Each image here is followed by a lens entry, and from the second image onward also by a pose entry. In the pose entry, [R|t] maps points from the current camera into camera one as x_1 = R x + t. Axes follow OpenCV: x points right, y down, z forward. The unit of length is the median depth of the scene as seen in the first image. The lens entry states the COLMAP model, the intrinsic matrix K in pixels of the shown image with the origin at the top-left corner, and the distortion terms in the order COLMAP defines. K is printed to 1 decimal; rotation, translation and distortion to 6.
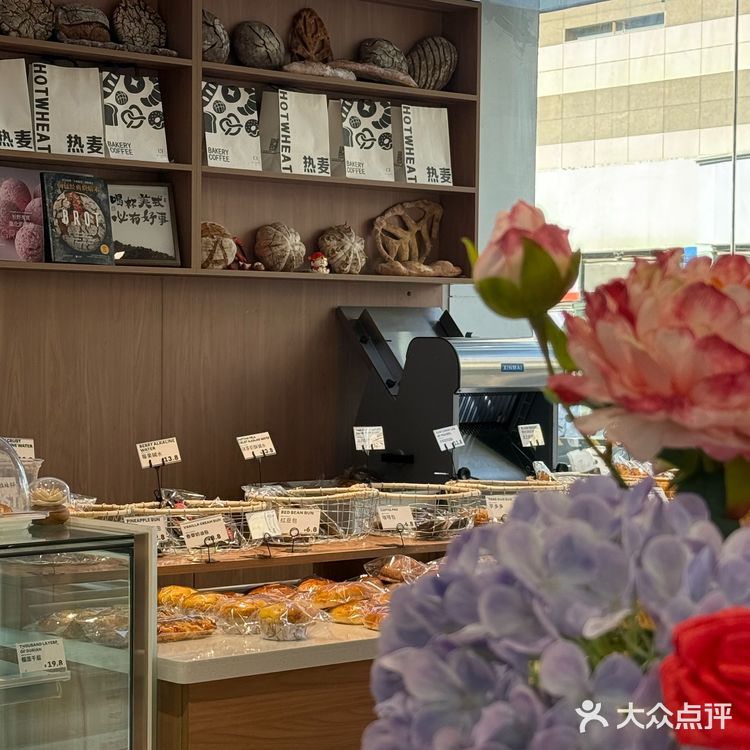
lens RADIAL K [[1969.8, 0, 375.0], [0, 1969.8, 375.0], [0, 0, 1]] dist [0.075621, 0.316758]
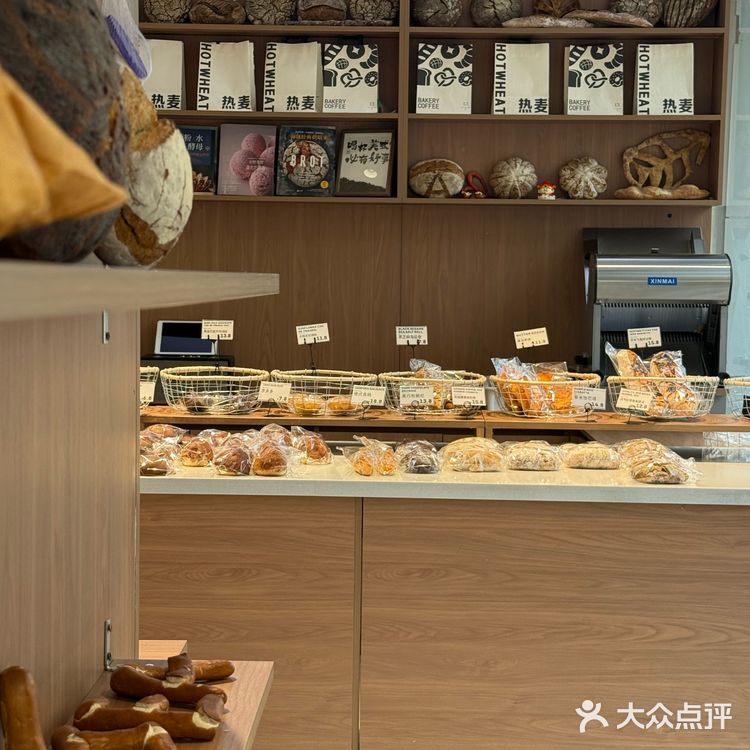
lens RADIAL K [[1392.8, 0, 375.0], [0, 1392.8, 375.0], [0, 0, 1]] dist [0.120079, -0.039037]
pose [[0.730702, 0.054519, -0.680516, 0.490853], [-0.019974, 0.998087, 0.058515, 0.006156], [0.682404, -0.029165, 0.730393, 0.336680]]
